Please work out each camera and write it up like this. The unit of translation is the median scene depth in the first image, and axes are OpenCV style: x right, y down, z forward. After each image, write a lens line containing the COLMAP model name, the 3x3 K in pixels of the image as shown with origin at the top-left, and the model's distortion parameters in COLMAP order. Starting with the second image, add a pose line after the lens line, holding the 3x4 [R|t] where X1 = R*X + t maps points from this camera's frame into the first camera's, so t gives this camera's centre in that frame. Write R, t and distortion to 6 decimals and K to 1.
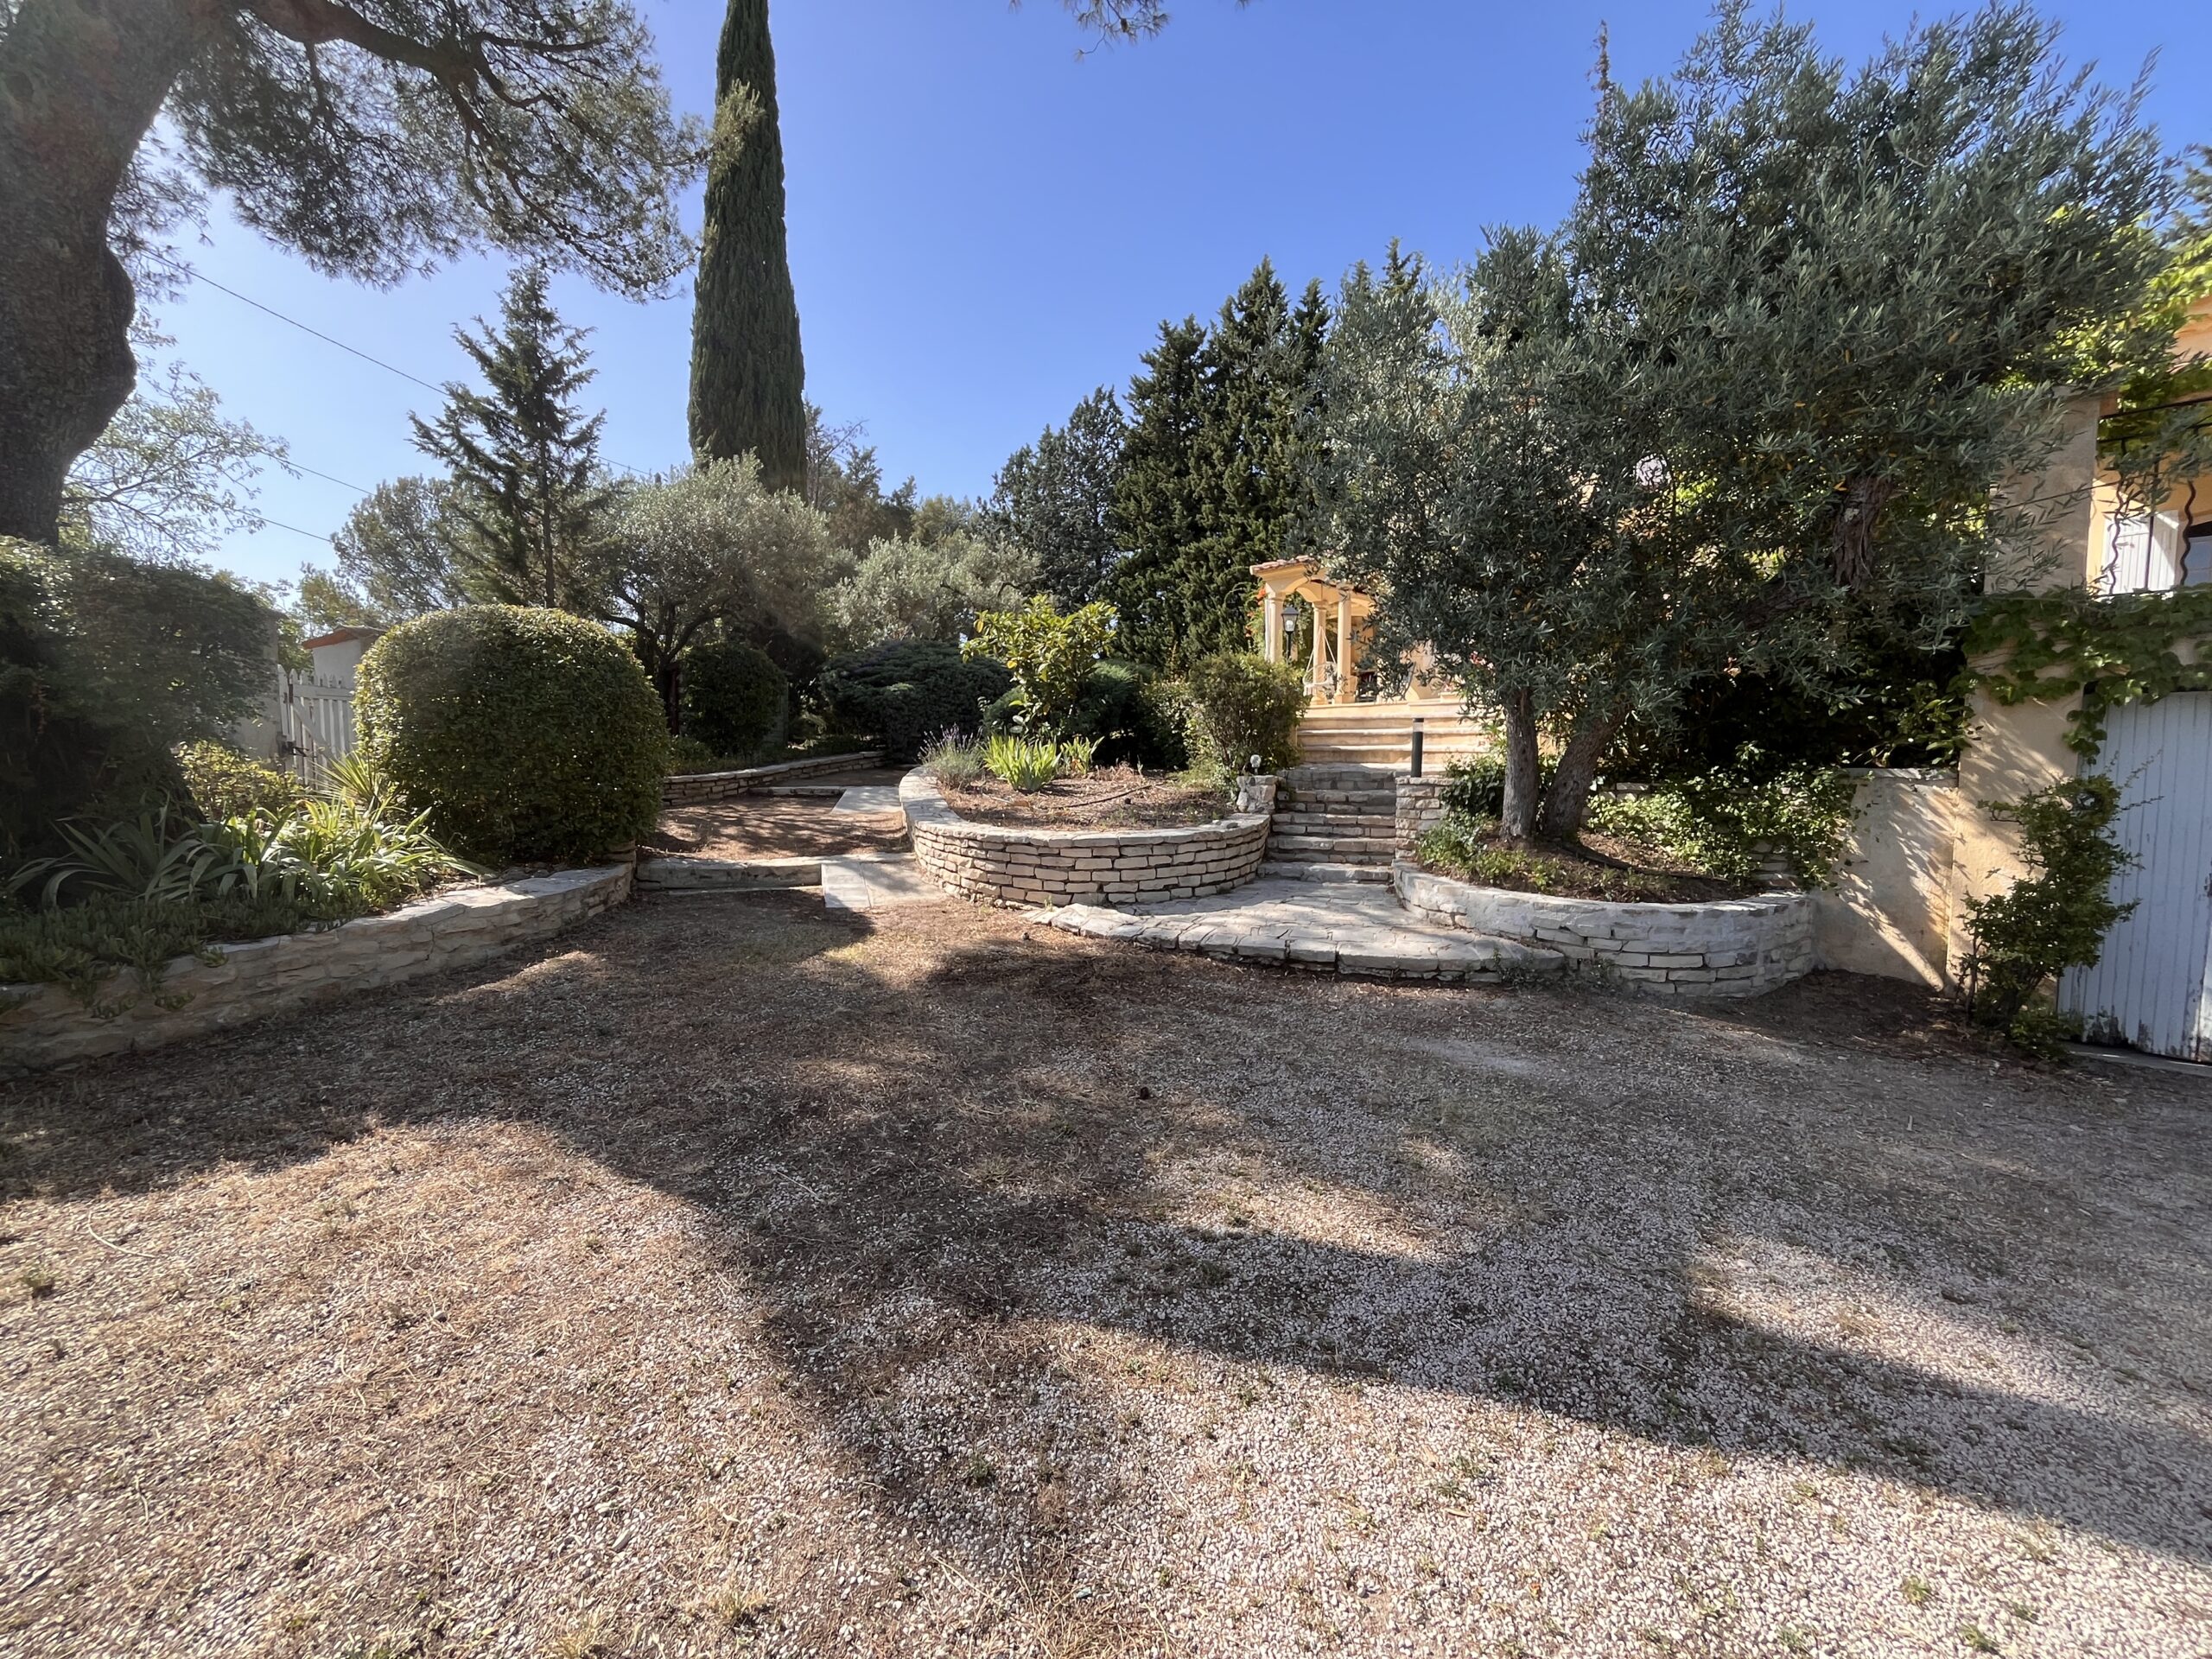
lens RADIAL K [[886.3, 0, 1111.4], [0, 886.3, 891.4], [0, 0, 1]] dist [-0.000940, 0.000015]
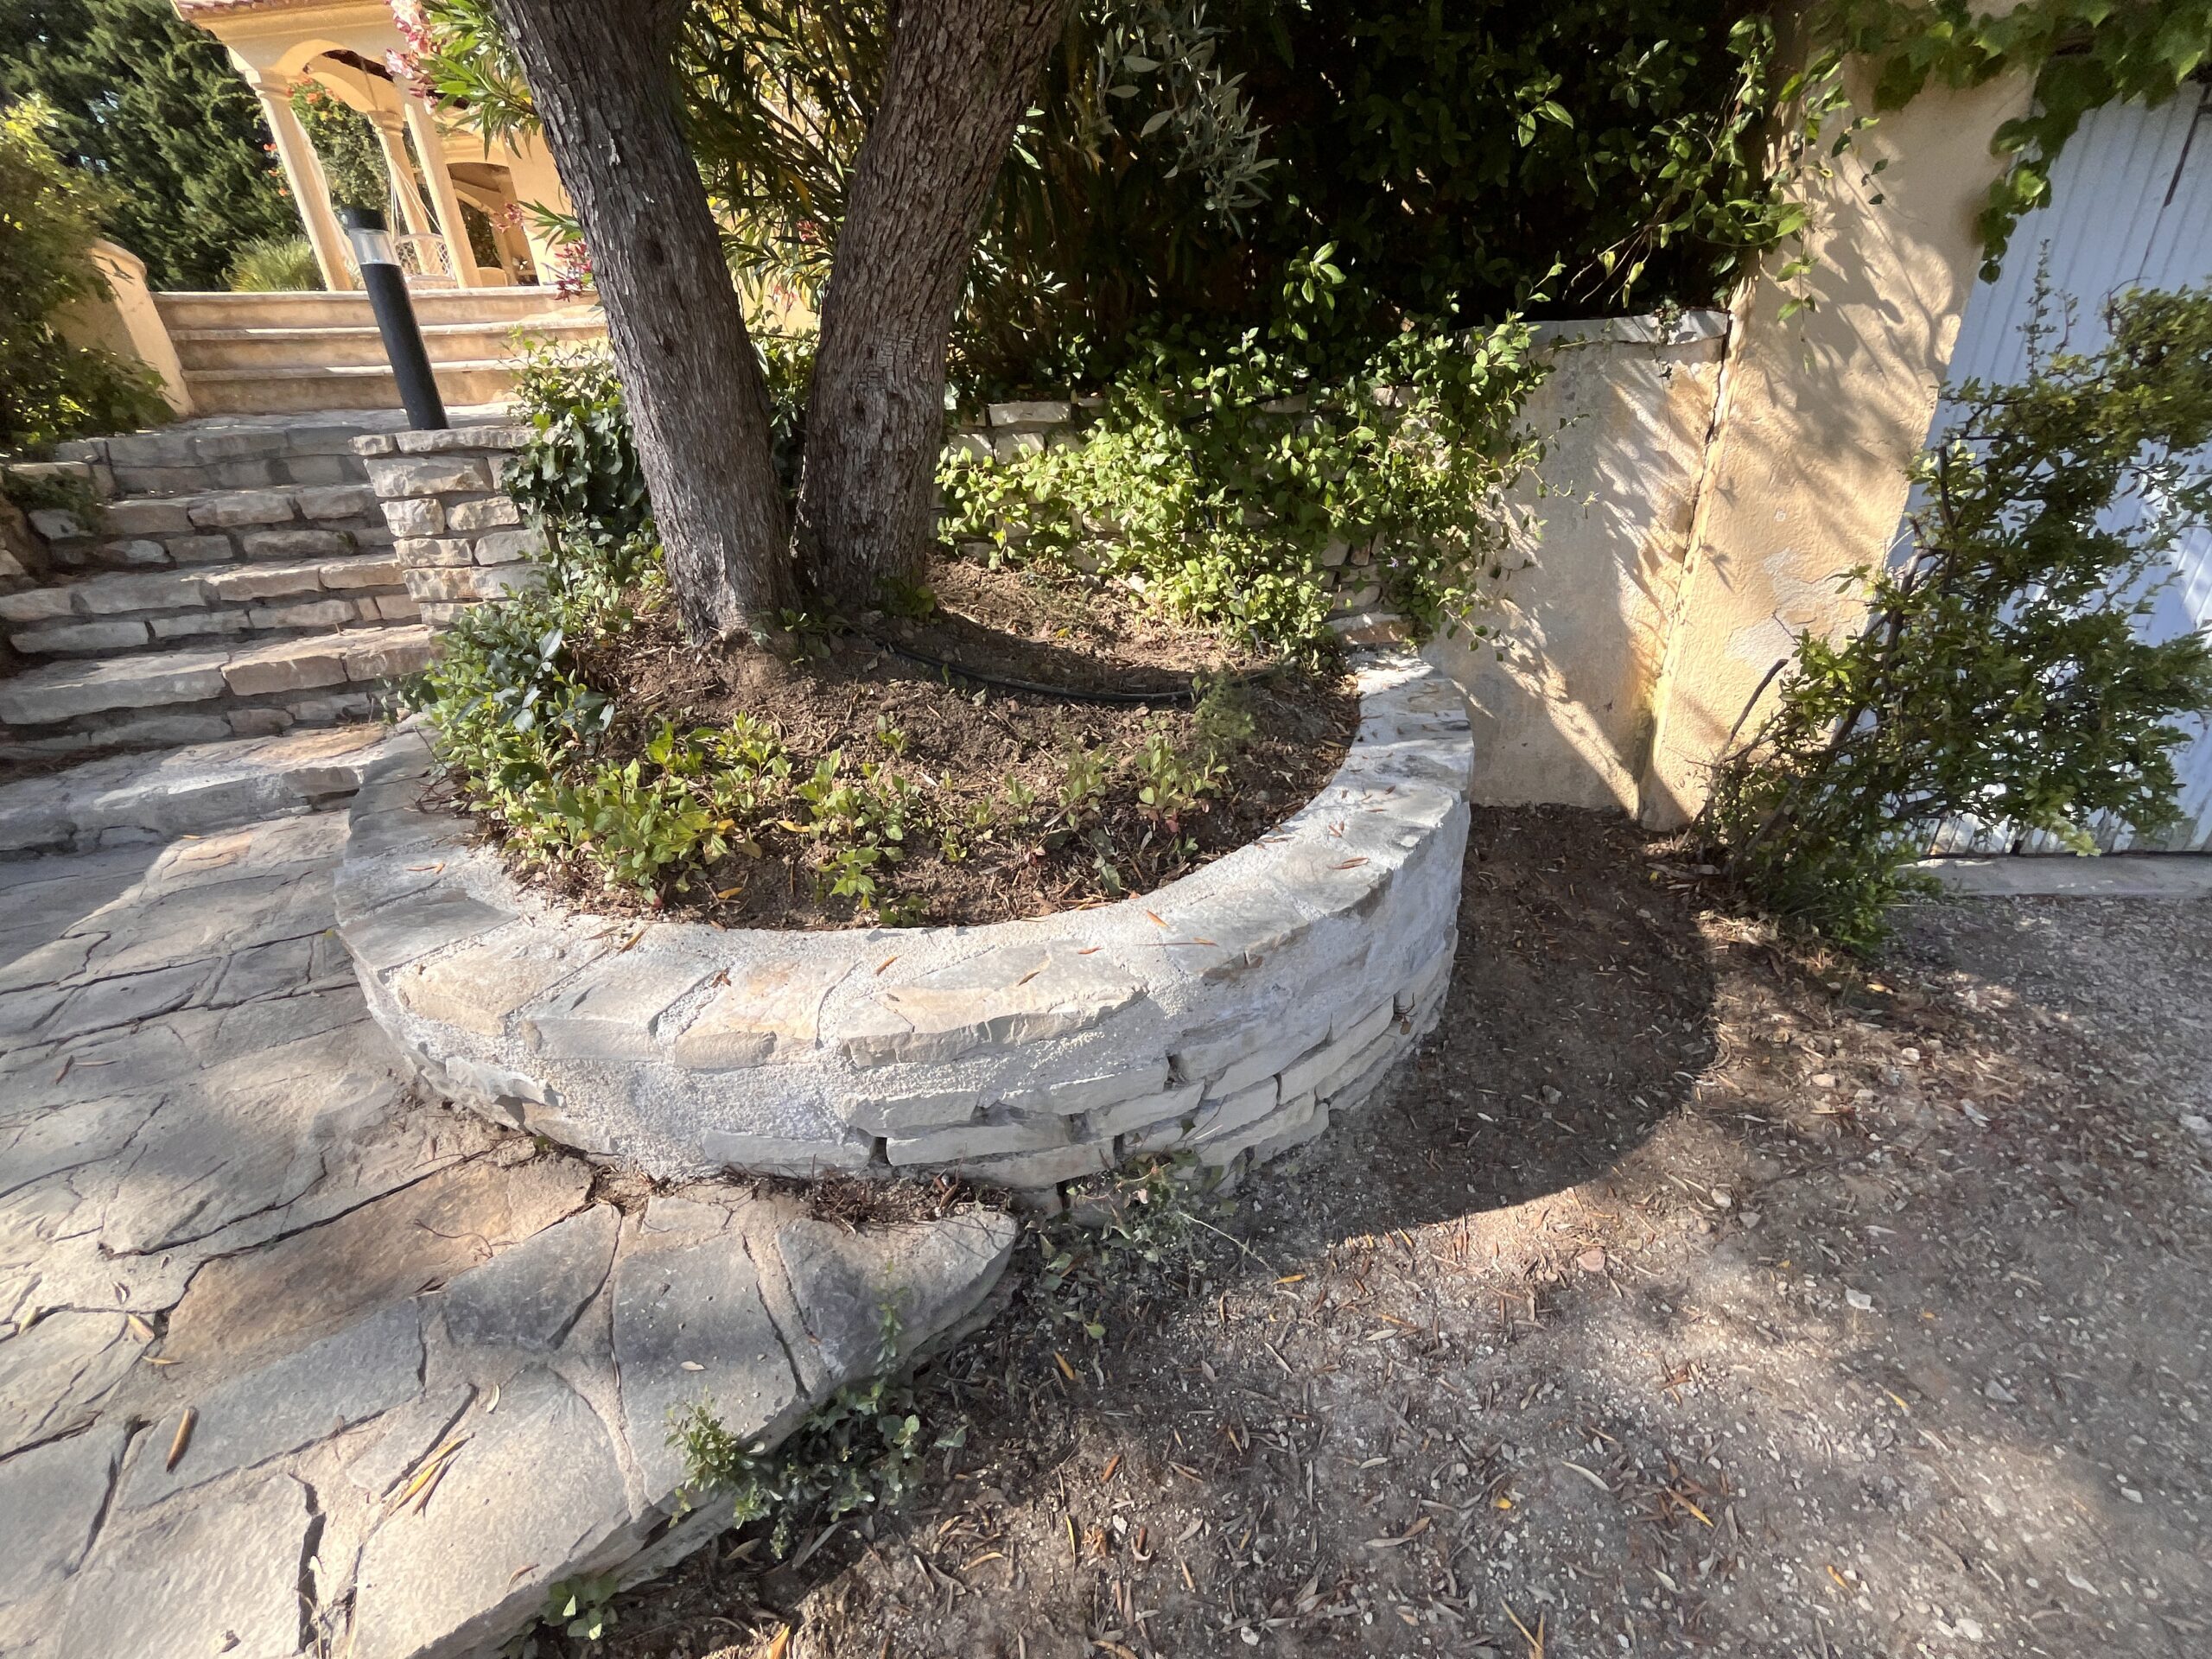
lens RADIAL K [[911.2, 0, 1106.2], [0, 911.2, 823.5], [0, 0, 1]] dist [-0.001790, 0.000135]
pose [[0.759029, -0.306986, 0.574138, 0.355697], [0.145530, 0.939542, 0.309969, -0.073131], [-0.634583, -0.151721, 0.757816, 0.686044]]
